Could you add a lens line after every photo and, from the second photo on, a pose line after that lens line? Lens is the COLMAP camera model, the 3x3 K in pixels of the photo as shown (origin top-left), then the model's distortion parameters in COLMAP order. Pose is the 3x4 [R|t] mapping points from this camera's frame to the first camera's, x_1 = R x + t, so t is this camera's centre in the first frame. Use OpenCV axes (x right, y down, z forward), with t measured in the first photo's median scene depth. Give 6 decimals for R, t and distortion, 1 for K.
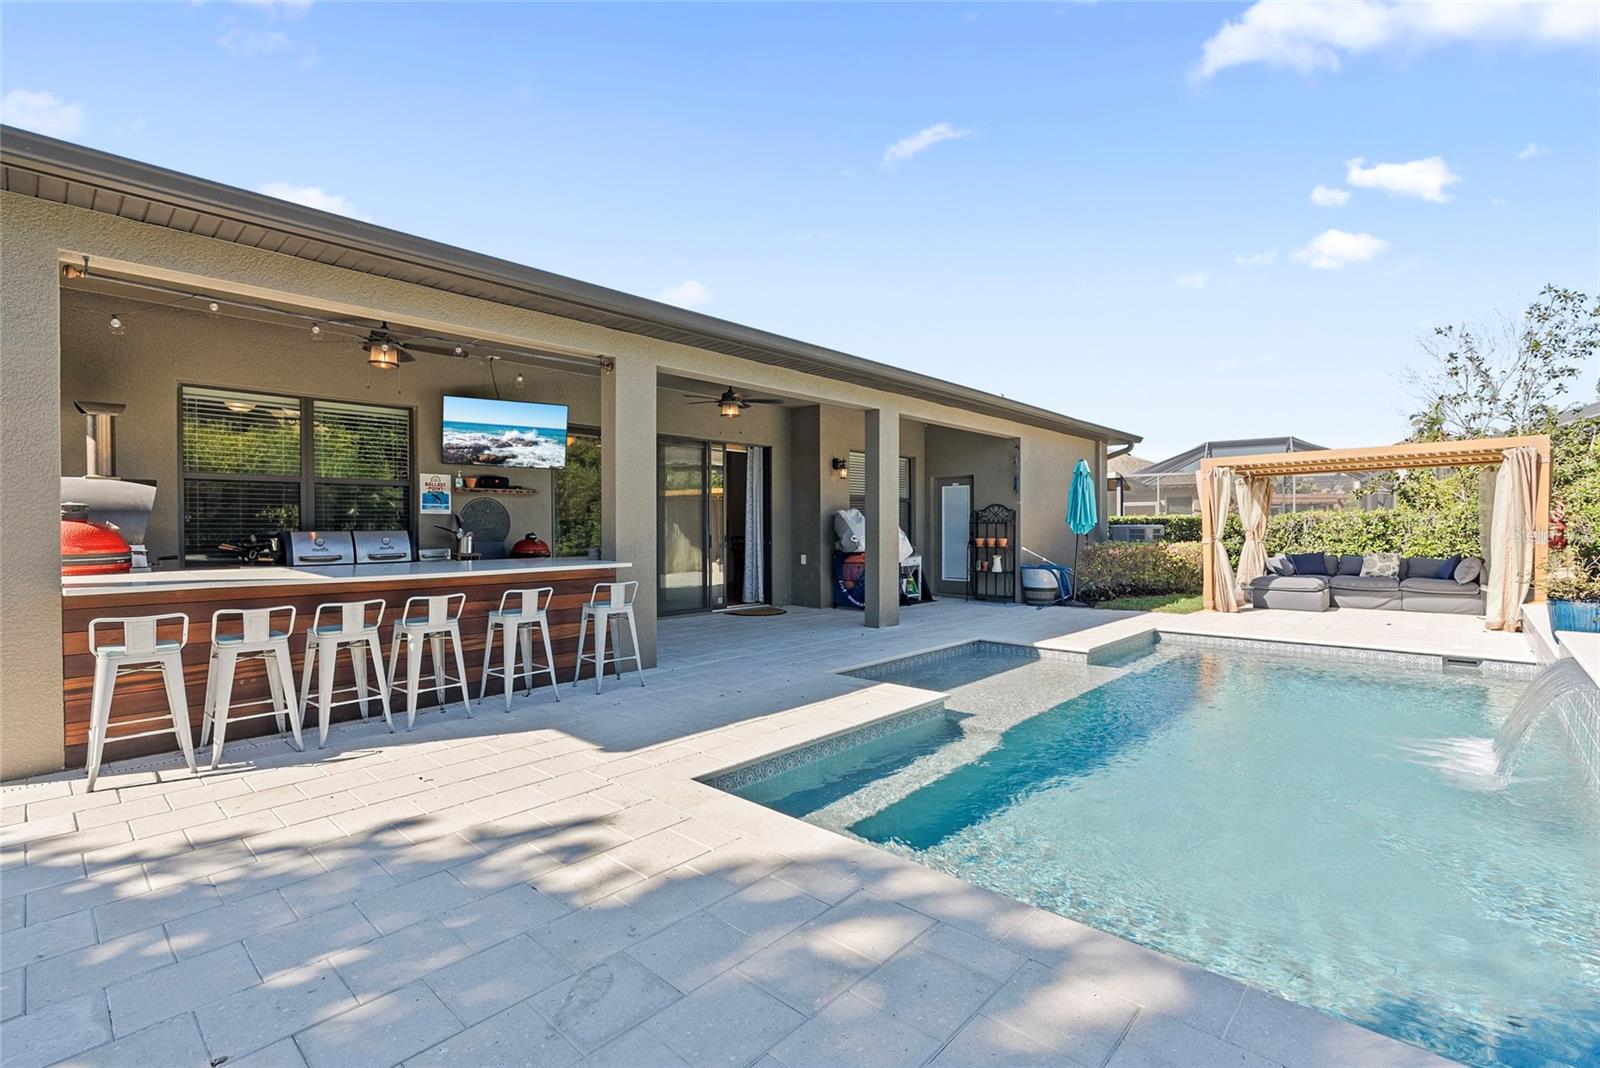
lens RADIAL K [[747.3, 0, 800.0], [0, 747.3, 534.0], [0, 0, 1]] dist [-0.003322, 0.000029]
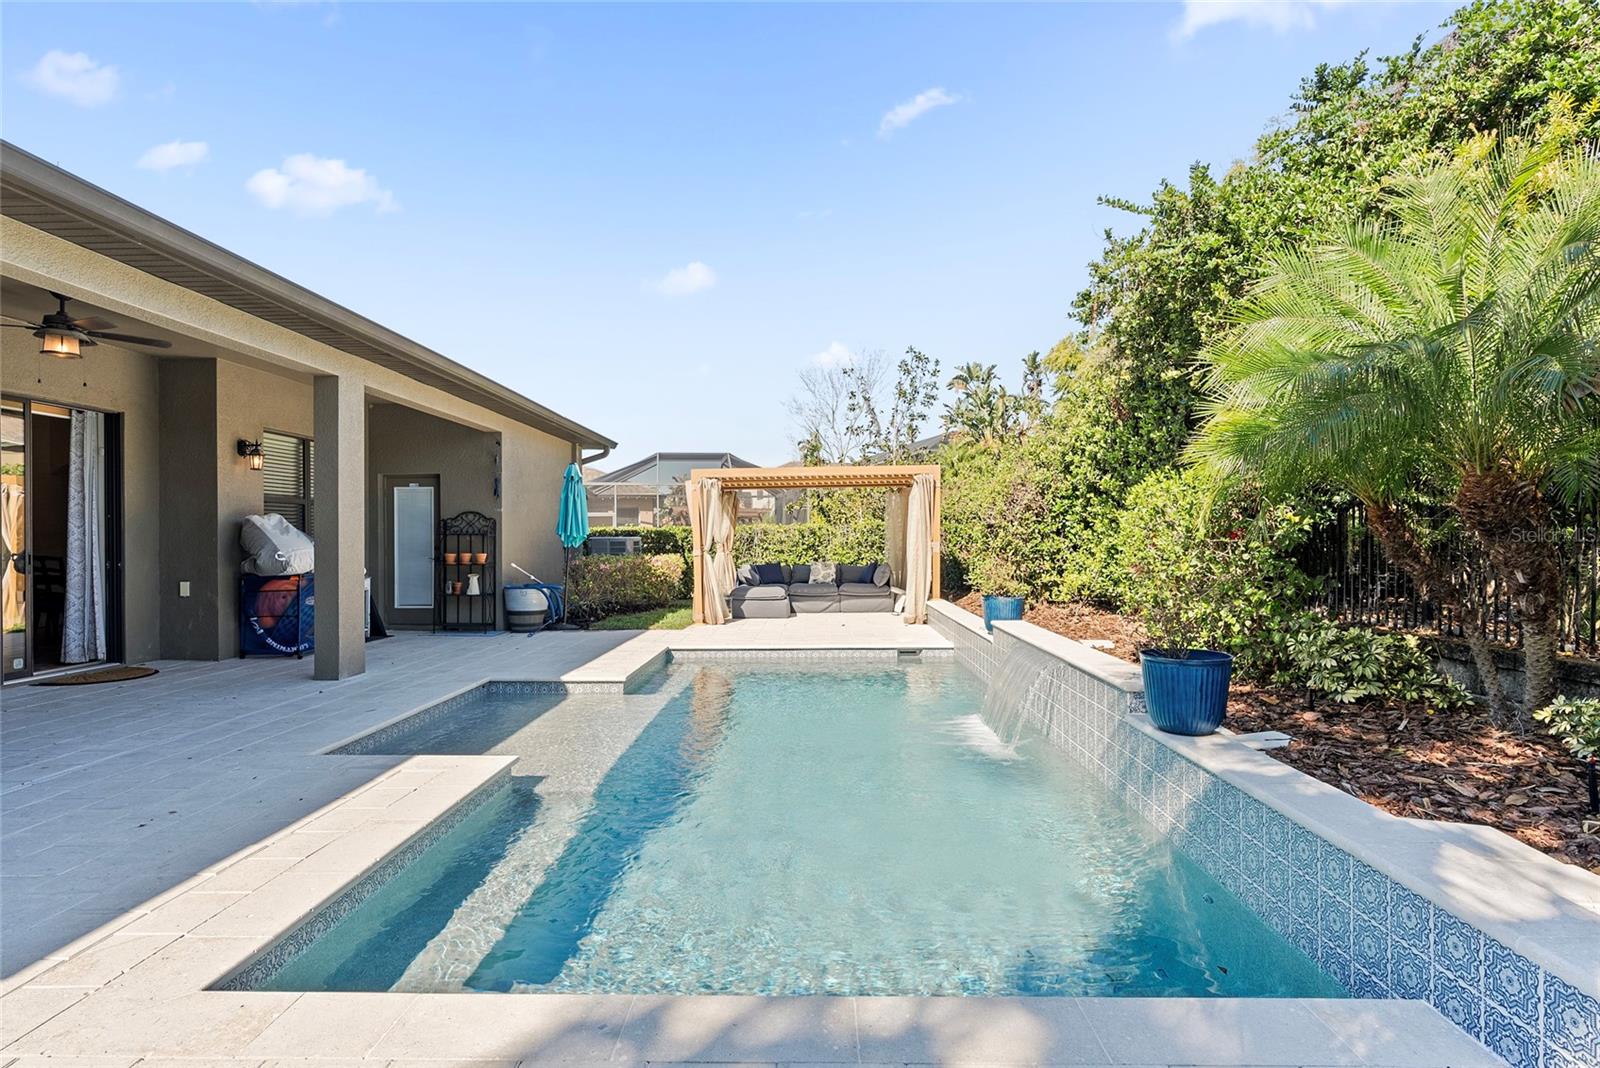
lens RADIAL K [[836.9, 0, 800.0], [0, 836.9, 534.0], [0, 0, 1]] dist [-0.002991, 0.000706]
pose [[0.741094, 0.002898, 0.671395, -0.088884], [0.008159, 0.999878, -0.013322, -0.000094], [-0.671351, 0.015351, 0.740980, 0.088572]]
